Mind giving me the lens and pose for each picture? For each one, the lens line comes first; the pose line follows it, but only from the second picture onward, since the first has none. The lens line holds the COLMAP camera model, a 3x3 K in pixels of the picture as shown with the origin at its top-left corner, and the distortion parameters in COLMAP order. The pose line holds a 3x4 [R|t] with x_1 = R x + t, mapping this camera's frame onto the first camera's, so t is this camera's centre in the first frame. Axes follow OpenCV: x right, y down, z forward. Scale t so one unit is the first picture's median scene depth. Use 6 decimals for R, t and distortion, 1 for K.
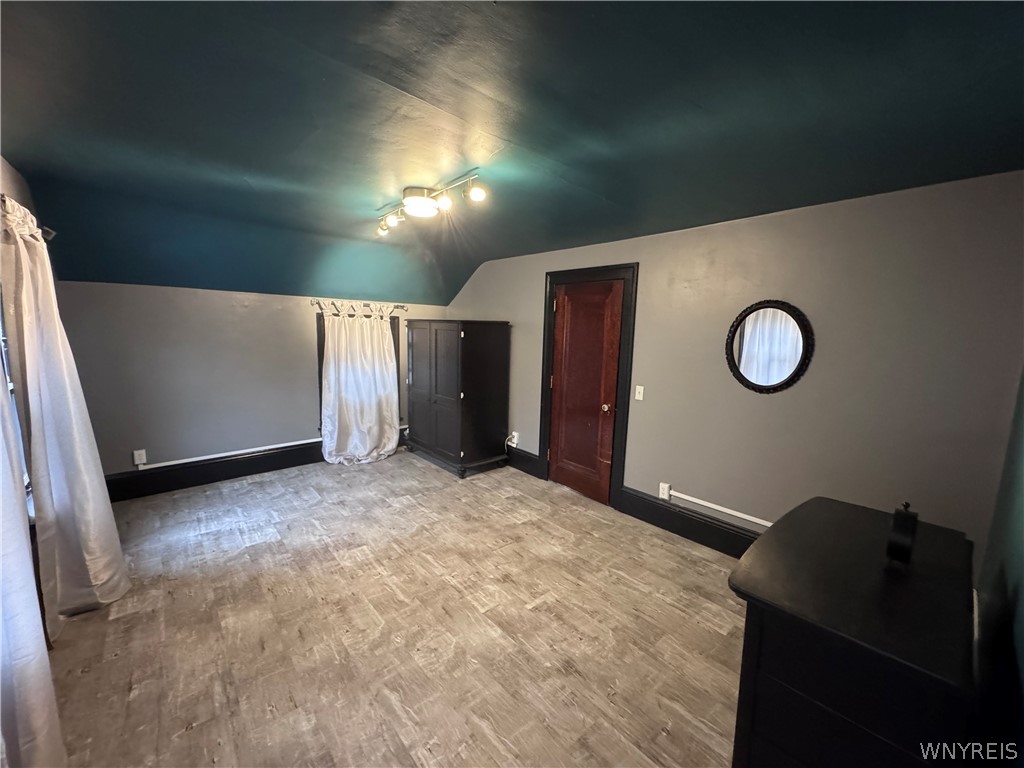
lens RADIAL K [[408.3, 0, 512.8], [0, 408.3, 385.0], [0, 0, 1]] dist [-0.003968, 0.000511]
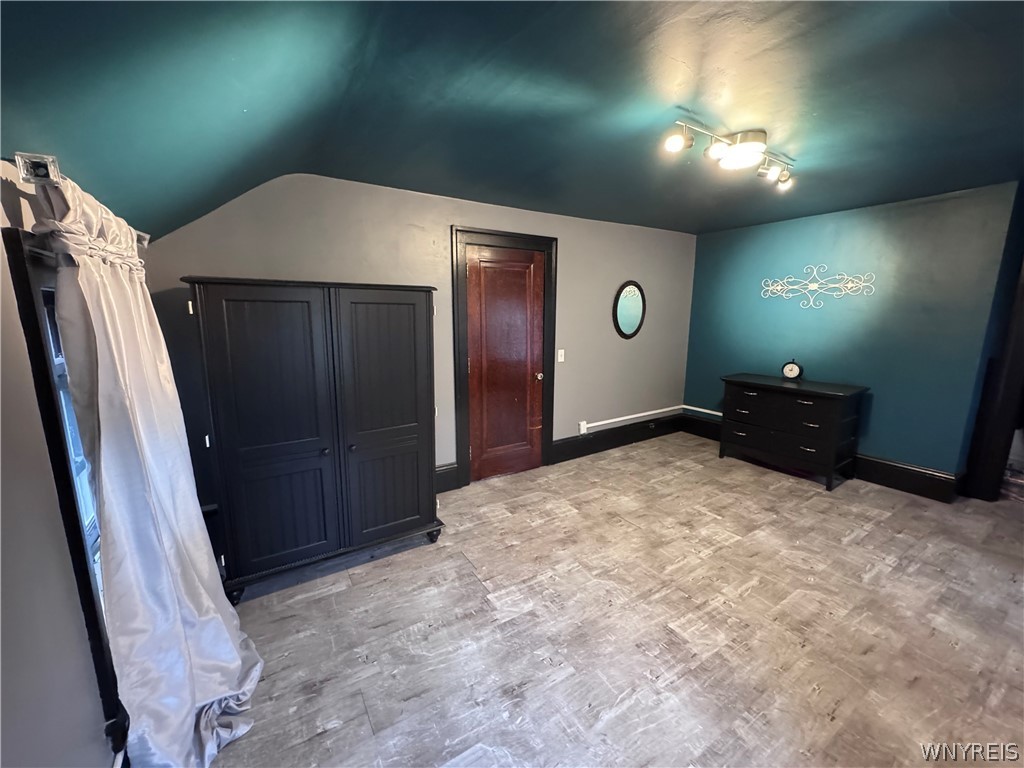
lens RADIAL K [[408.3, 0, 510.9], [0, 408.3, 386.8], [0, 0, 1]] dist [-0.003968, 0.000511]
pose [[0.152494, -0.213648, 0.964935, -0.951342], [0.138231, 0.971368, 0.193226, -0.155760], [-0.978590, 0.103918, 0.177661, 1.071549]]
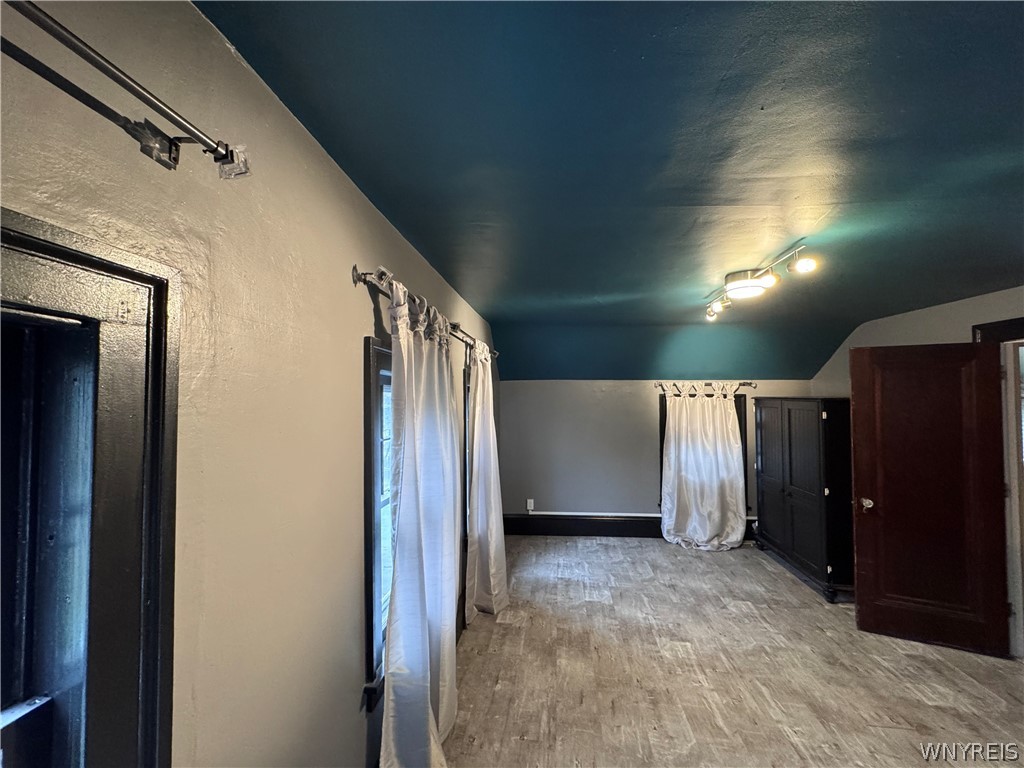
lens RADIAL K [[408.3, 0, 512.3], [0, 408.3, 385.4], [0, 0, 1]] dist [-0.003968, 0.000511]
pose [[0.672890, -0.047850, -0.738193, 0.080628], [-0.083846, 0.986541, -0.140377, -0.022015], [0.734975, 0.156353, 0.659822, -0.005421]]
